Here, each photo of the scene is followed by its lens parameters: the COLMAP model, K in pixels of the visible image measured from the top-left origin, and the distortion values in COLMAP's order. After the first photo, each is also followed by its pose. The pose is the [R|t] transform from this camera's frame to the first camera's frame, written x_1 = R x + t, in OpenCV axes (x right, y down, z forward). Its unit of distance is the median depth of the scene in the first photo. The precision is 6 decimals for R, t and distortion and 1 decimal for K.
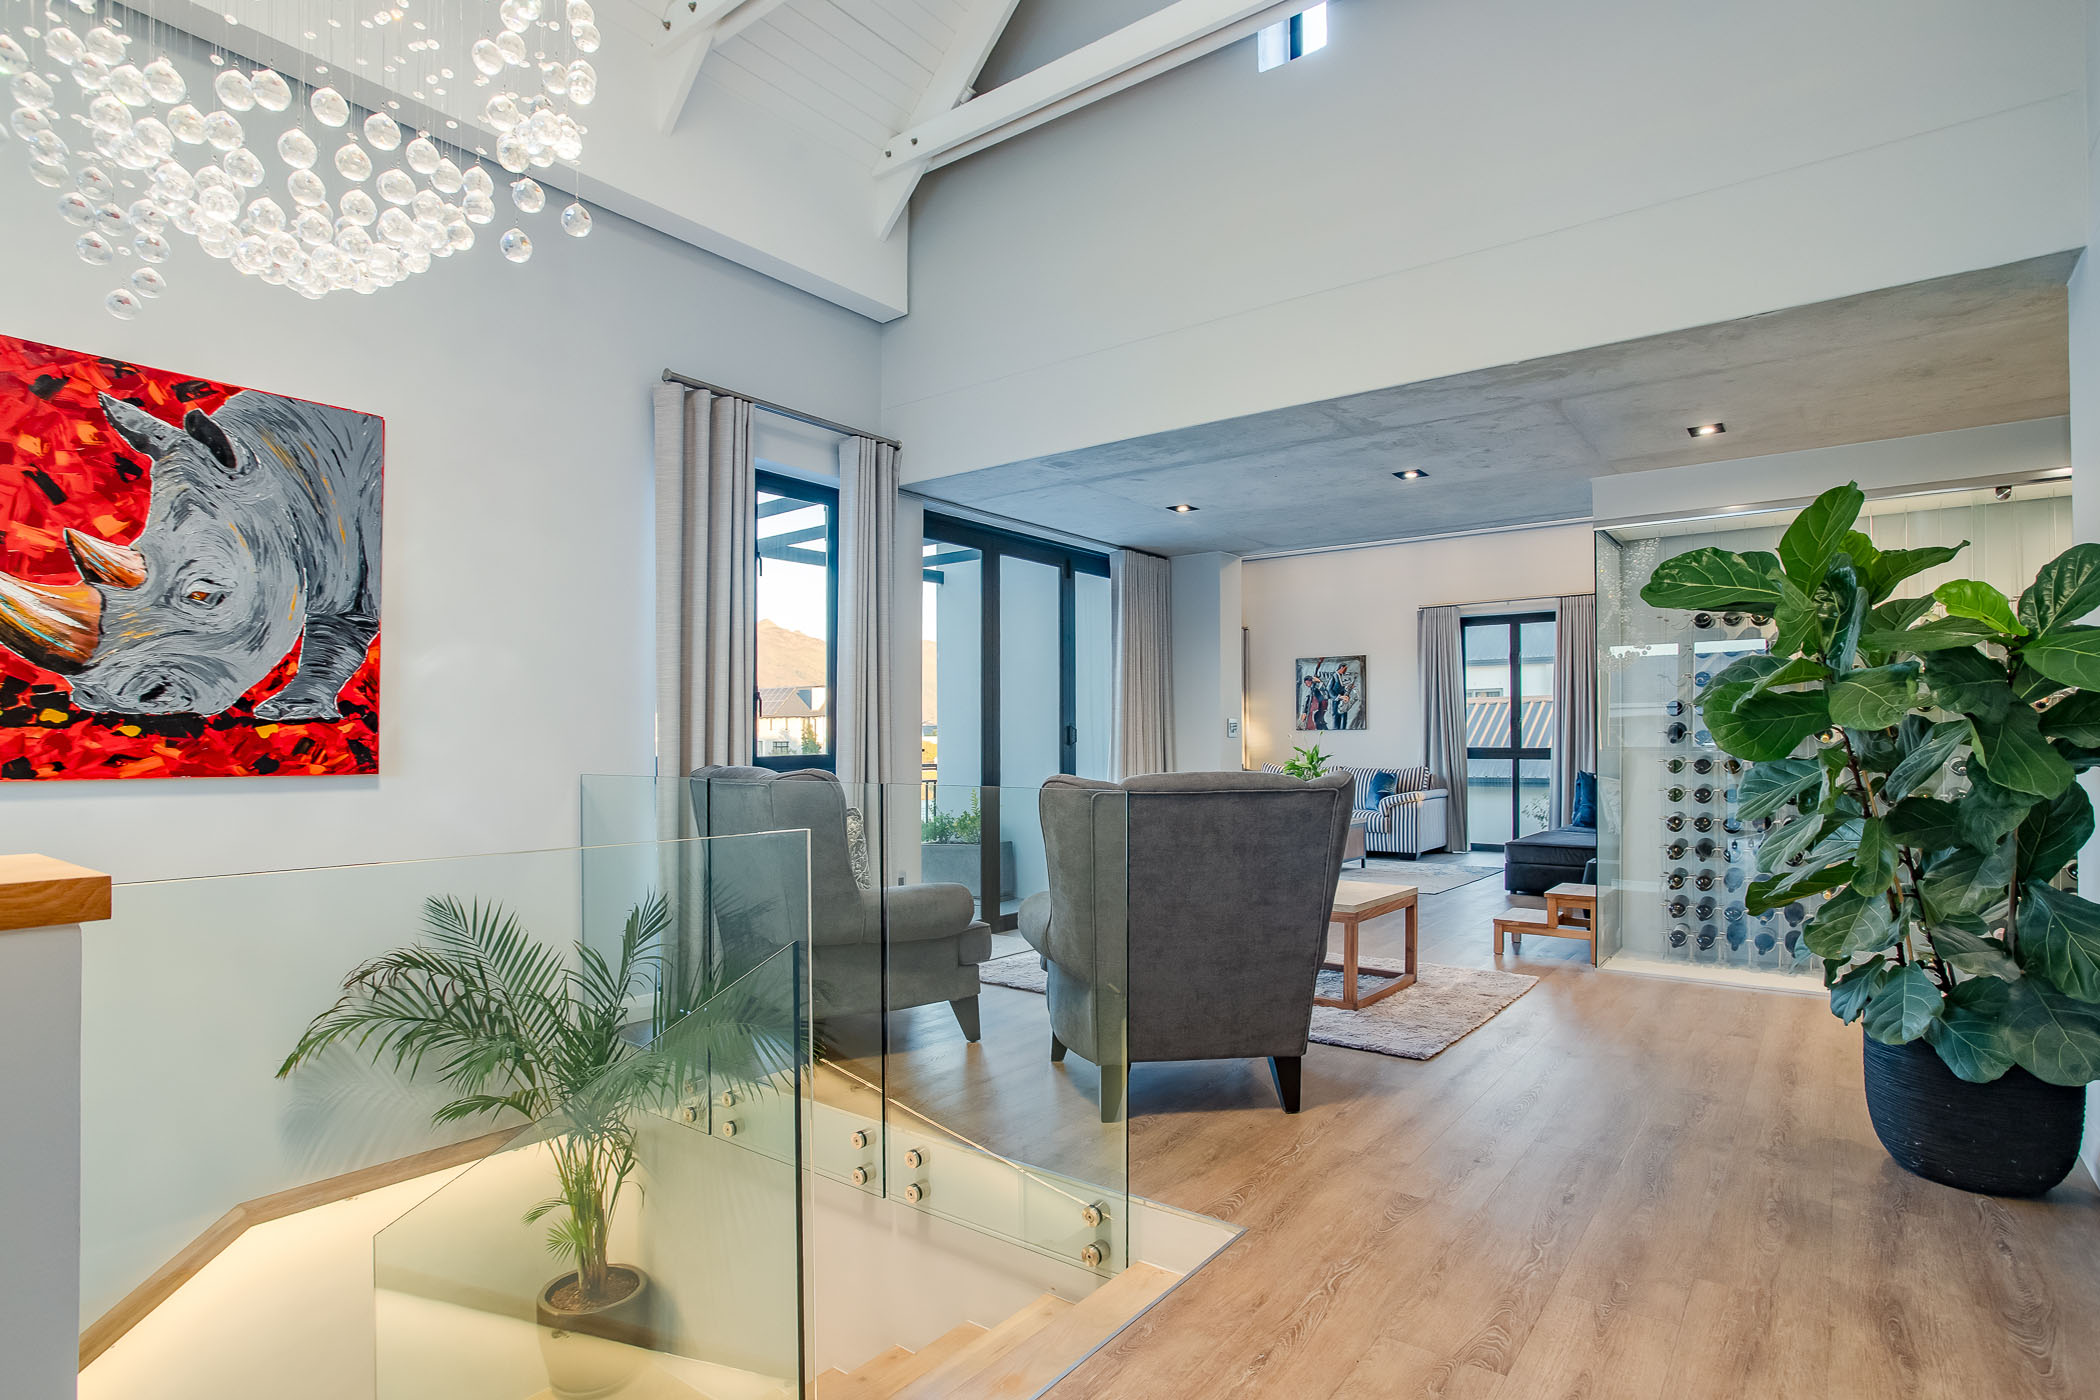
lens RADIAL K [[1071.3, 0, 1050.0], [0, 1071.3, 700.0], [0, 0, 1]] dist [0.000195, 0.000127]
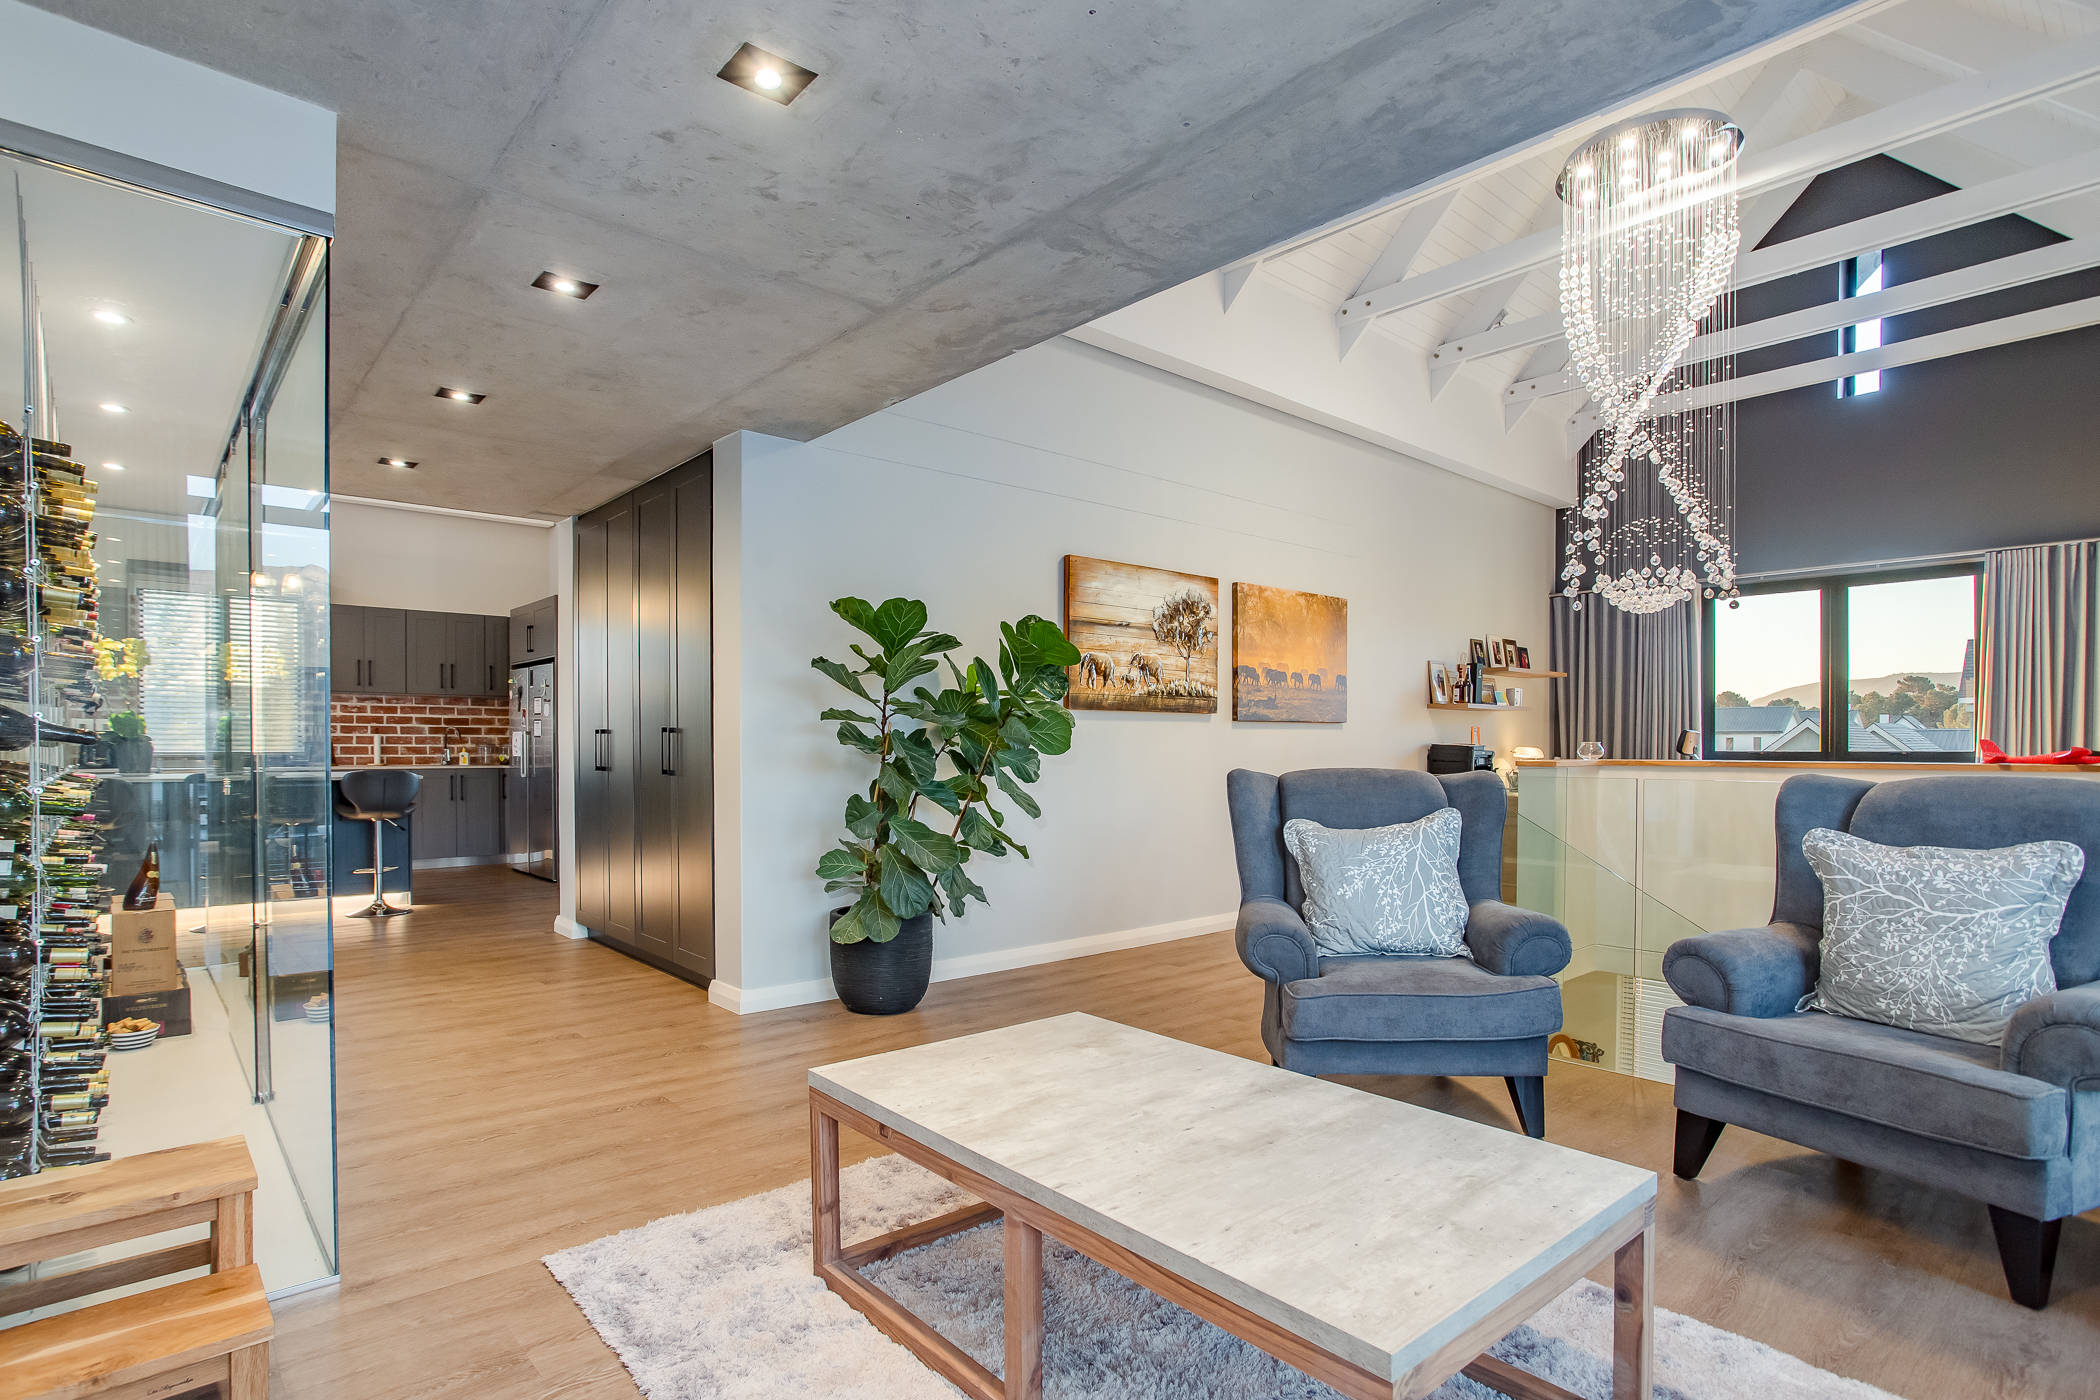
lens RADIAL K [[1047.5, 0, 1044.8], [0, 1047.5, 763.6], [0, 0, 1]] dist [-0.000019, -0.000009]
pose [[-0.979340, -0.001615, 0.202214, 0.209130], [-0.006384, 0.999717, -0.022931, 0.075144], [-0.202120, -0.023749, -0.979073, 1.829903]]
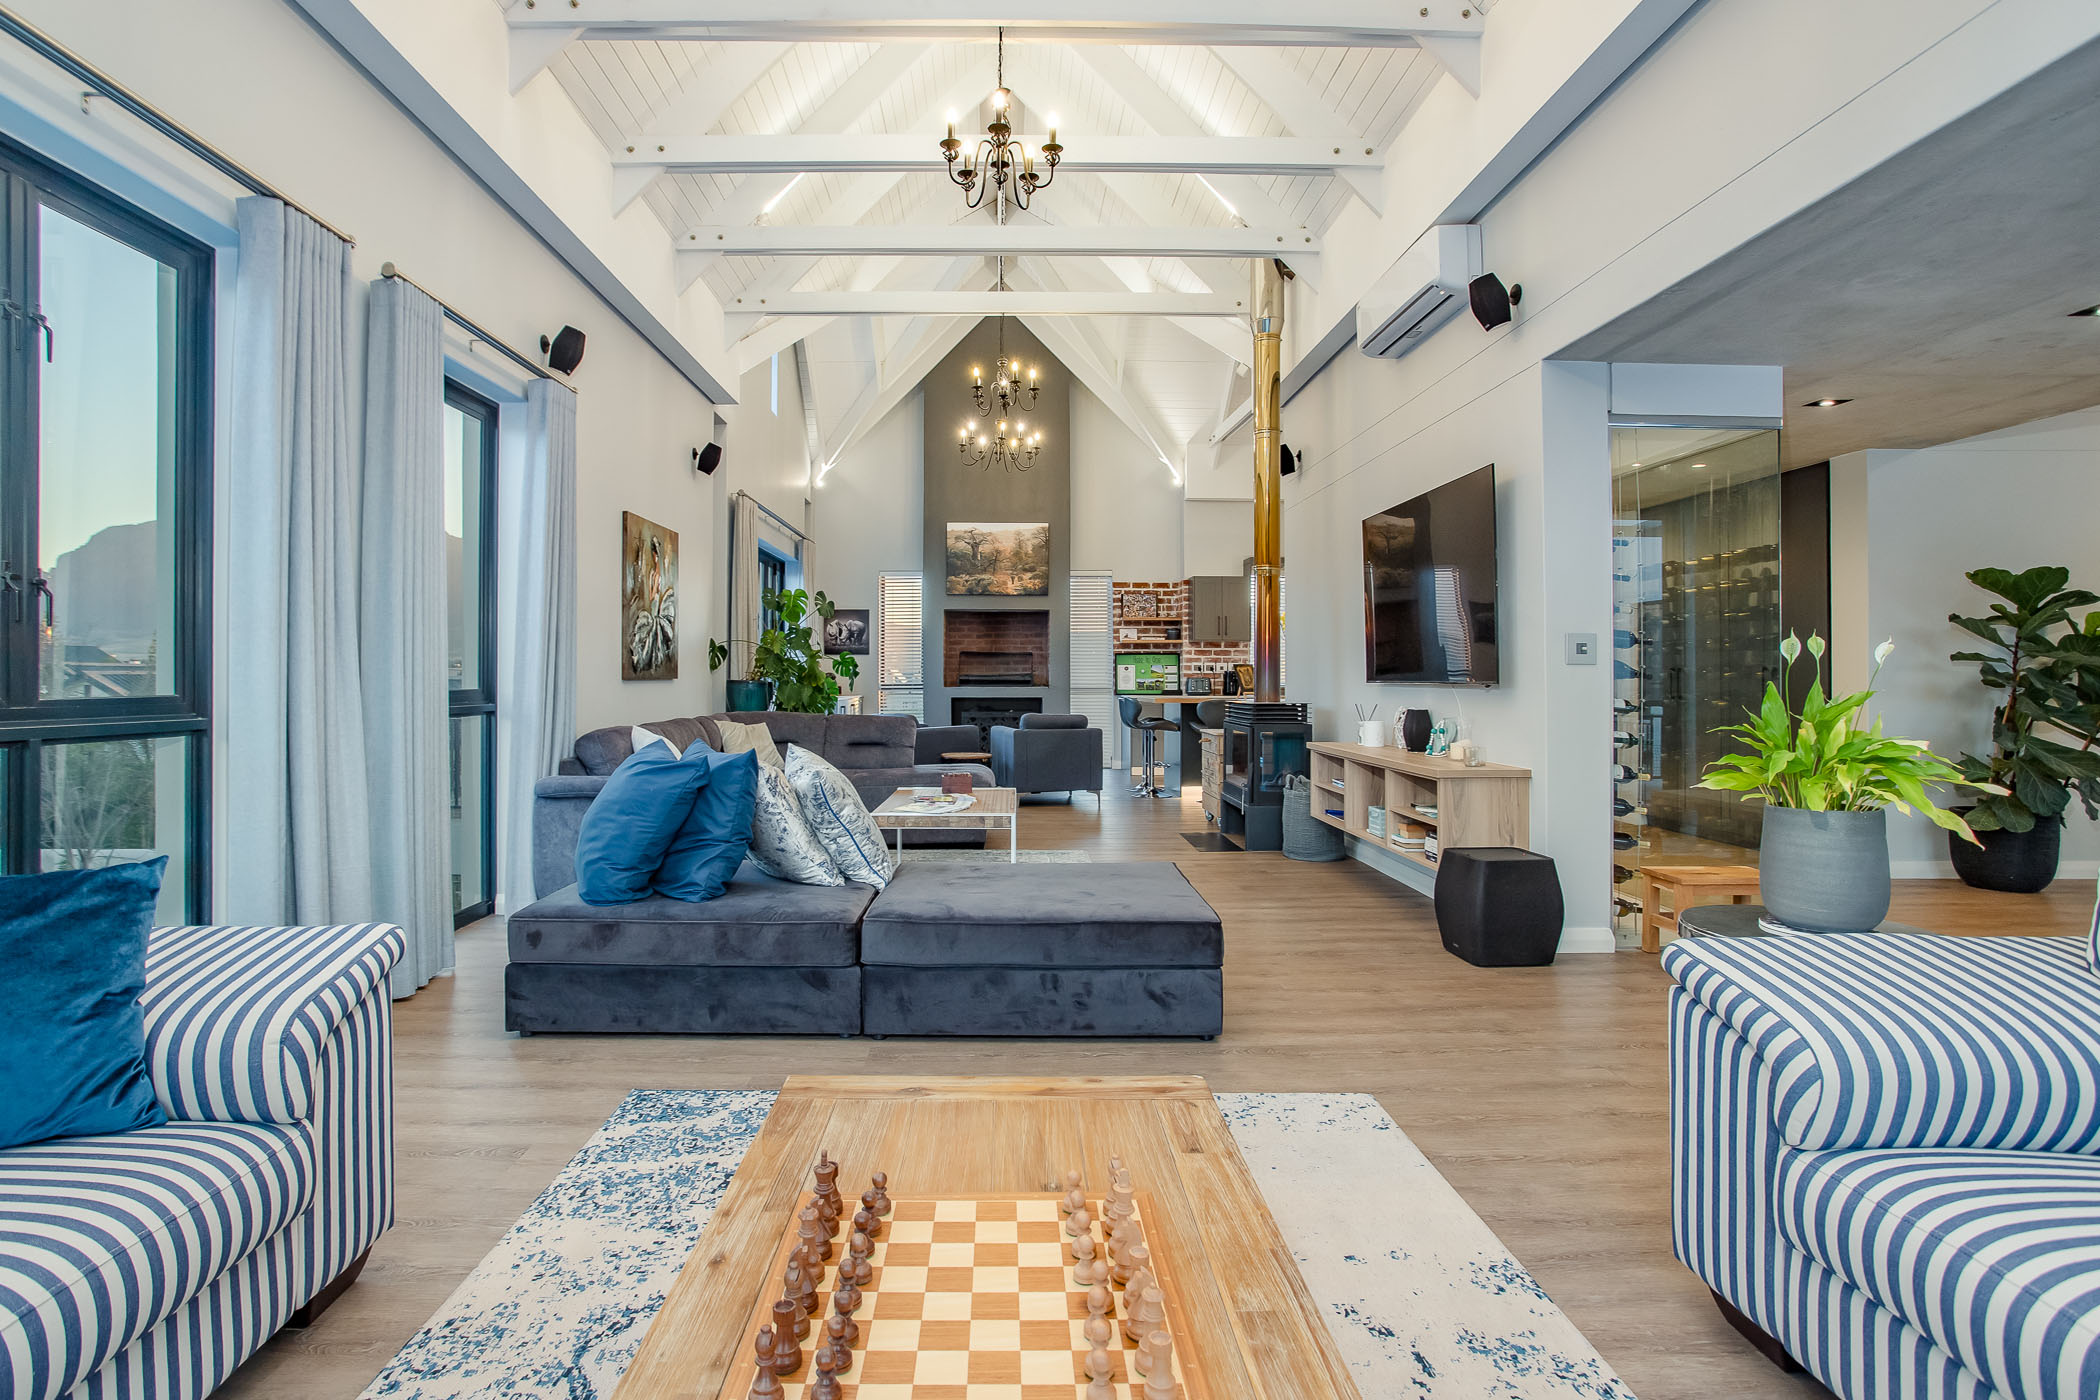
lens RADIAL K [[1071.3, 0, 1050.0], [0, 1071.3, 700.0], [0, 0, 1]] dist [0.000195, 0.000127]
pose [[-0.634215, -0.012942, 0.773048, 0.301119], [-0.027114, 0.999617, -0.005510, 0.100021], [-0.772681, -0.024455, -0.634323, 2.662527]]
